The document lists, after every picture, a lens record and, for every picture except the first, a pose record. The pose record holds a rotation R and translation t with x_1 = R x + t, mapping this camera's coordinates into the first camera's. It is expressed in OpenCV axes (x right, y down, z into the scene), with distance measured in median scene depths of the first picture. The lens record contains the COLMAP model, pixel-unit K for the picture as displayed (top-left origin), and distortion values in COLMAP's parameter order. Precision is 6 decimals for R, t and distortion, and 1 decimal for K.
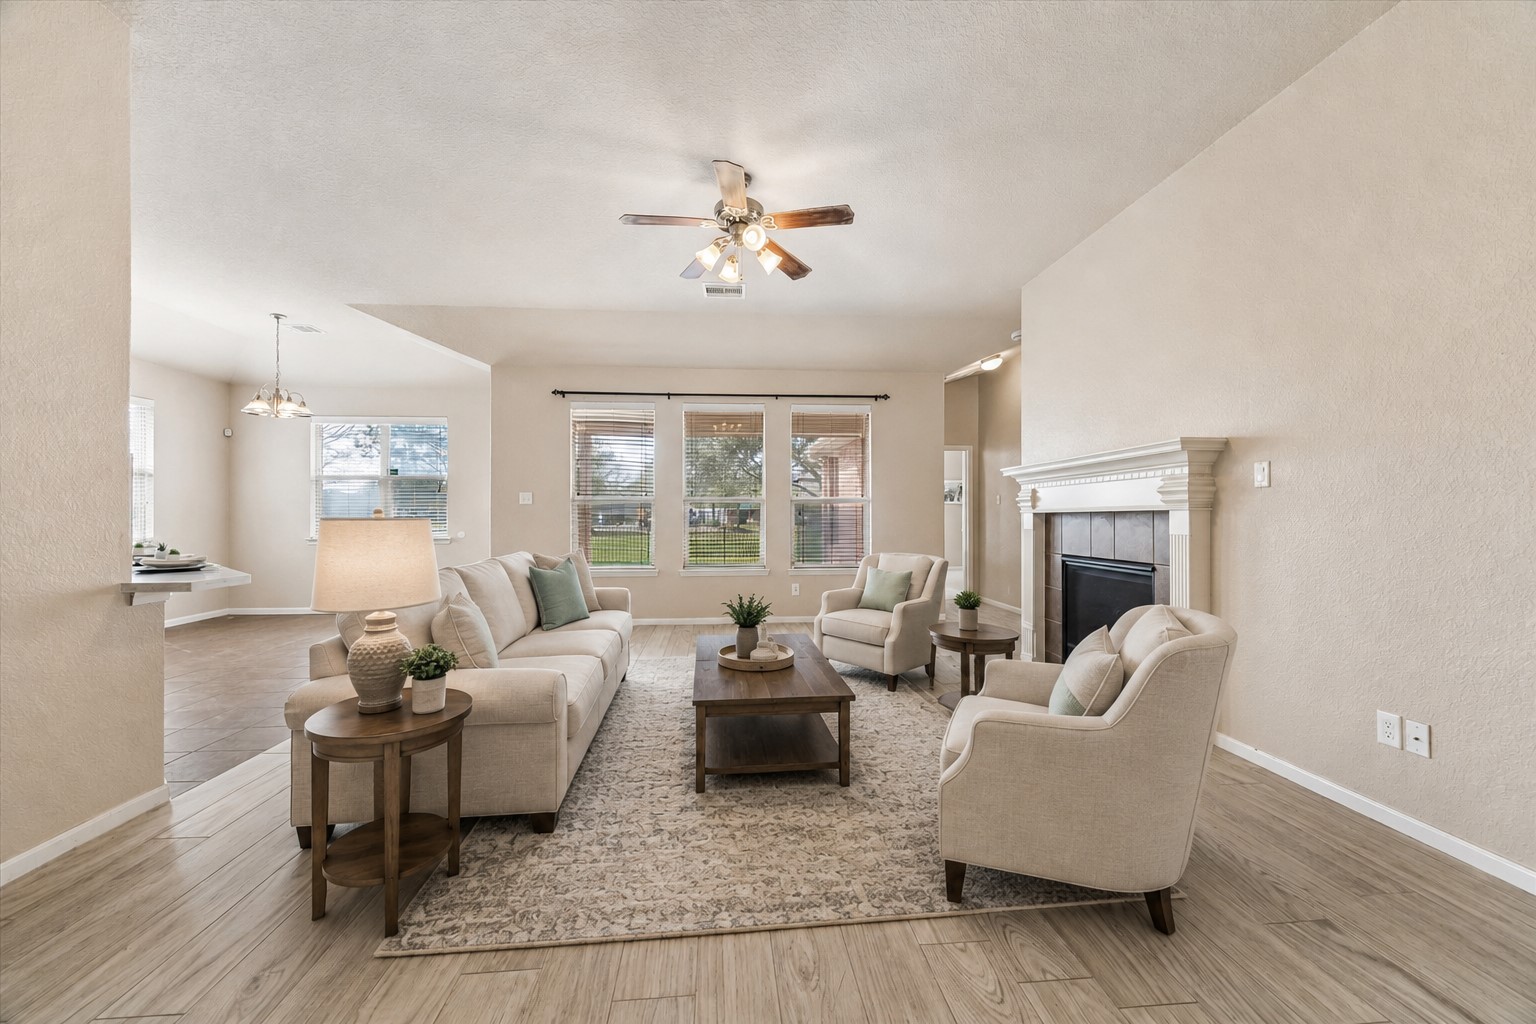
lens RADIAL K [[591.2, 0, 773.0], [0, 591.2, 517.3], [0, 0, 1]] dist [-0.000867, -0.000046]
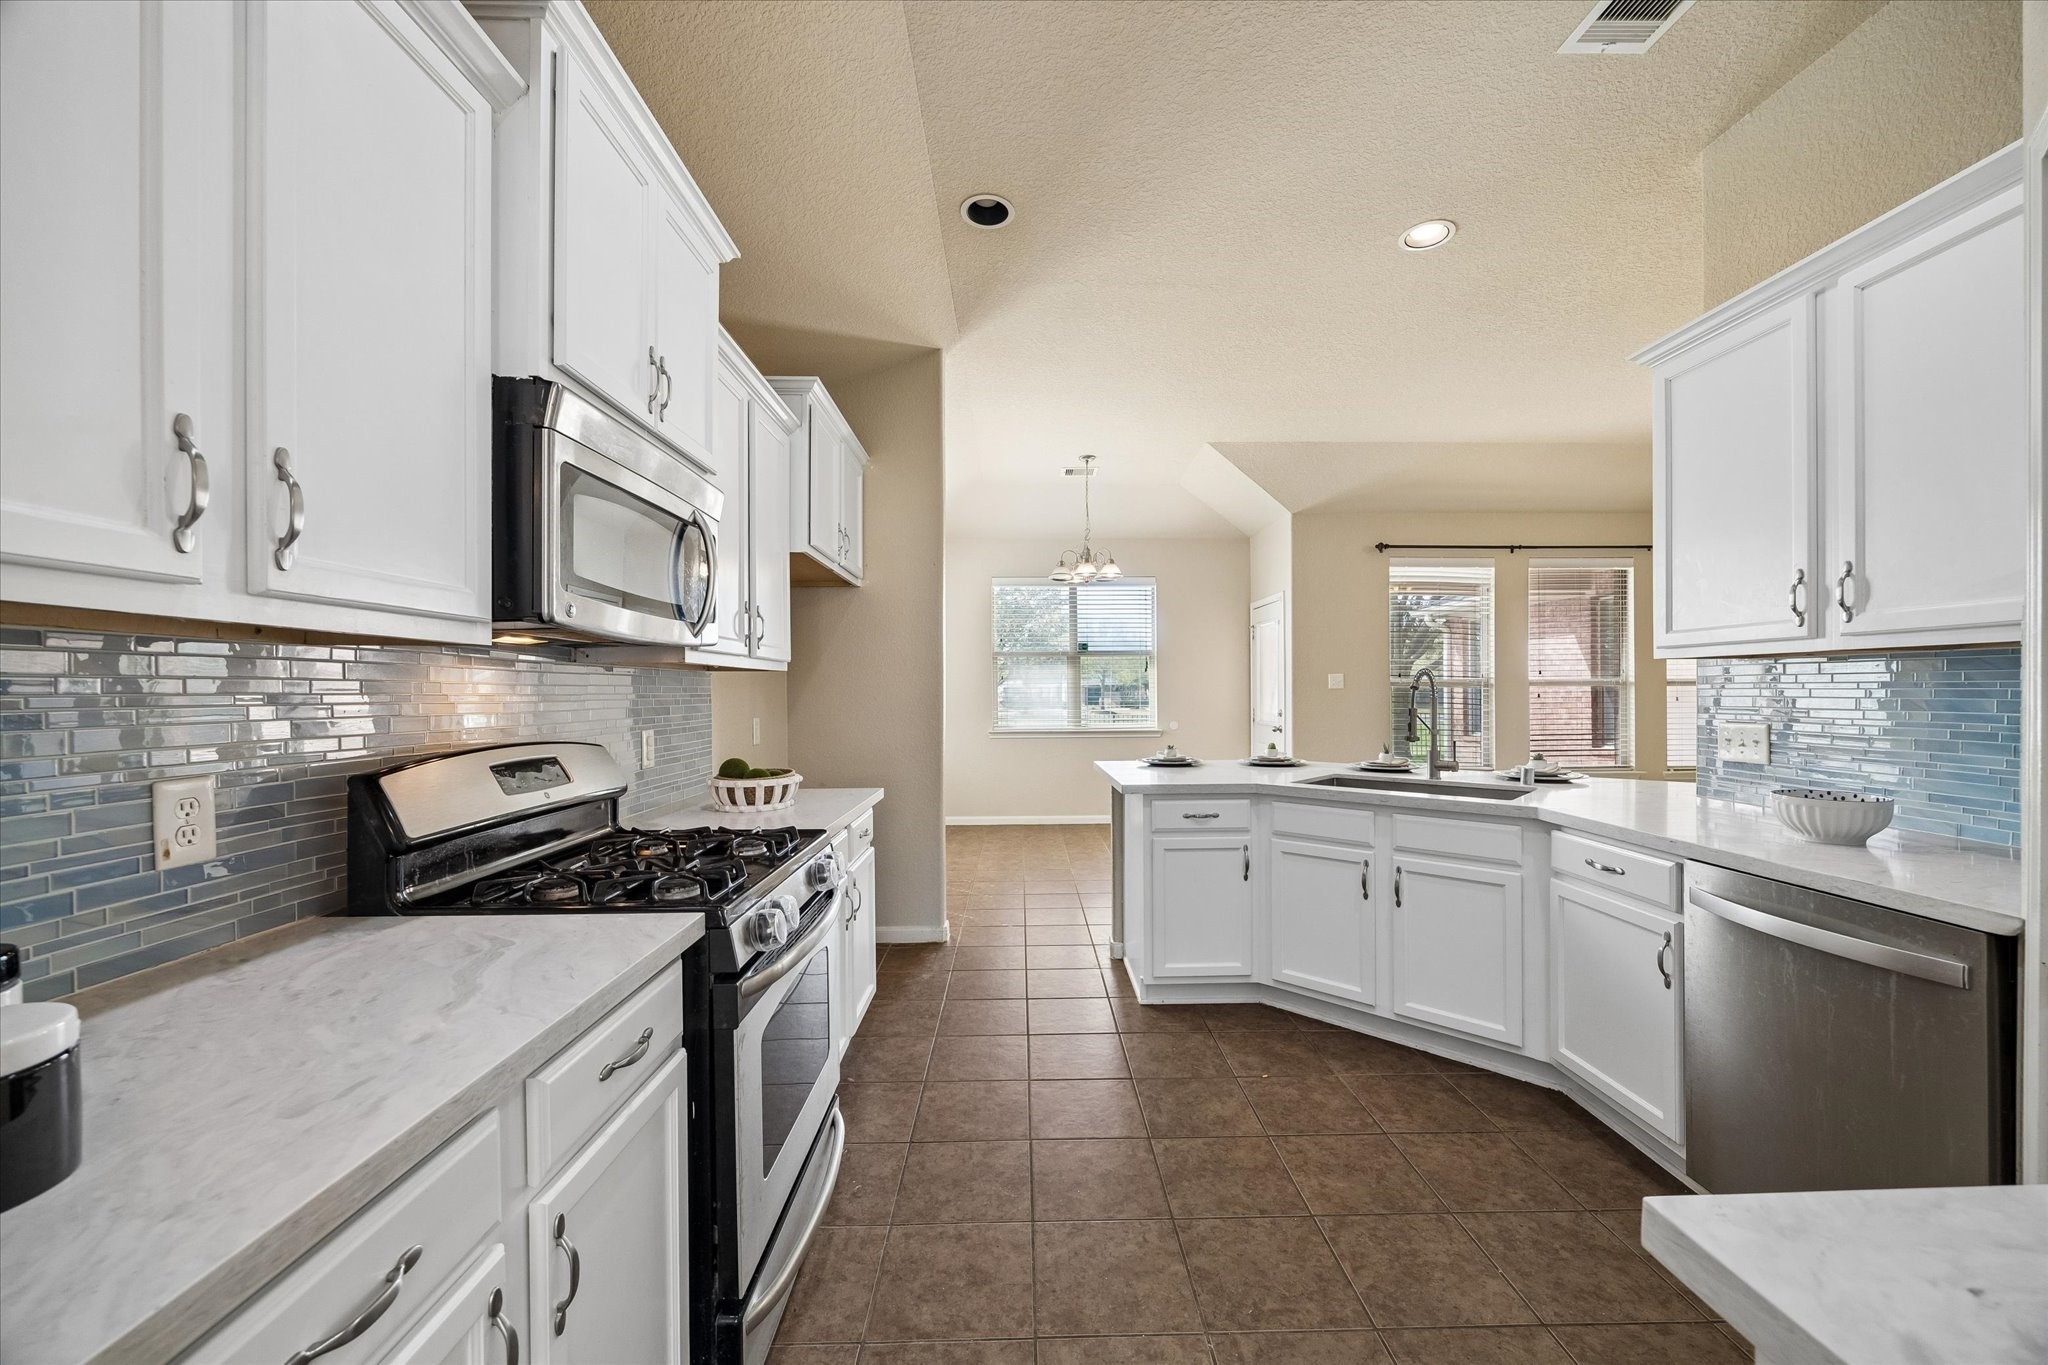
lens RADIAL K [[788.3, 0, 1030.6], [0, 788.3, 689.6], [0, 0, 1]] dist [-0.000867, -0.000046]
pose [[0.996586, -0.002800, -0.082518, -1.152566], [0.001309, 0.999835, -0.018121, -0.002037], [0.082555, 0.017951, 0.996425, -0.142618]]
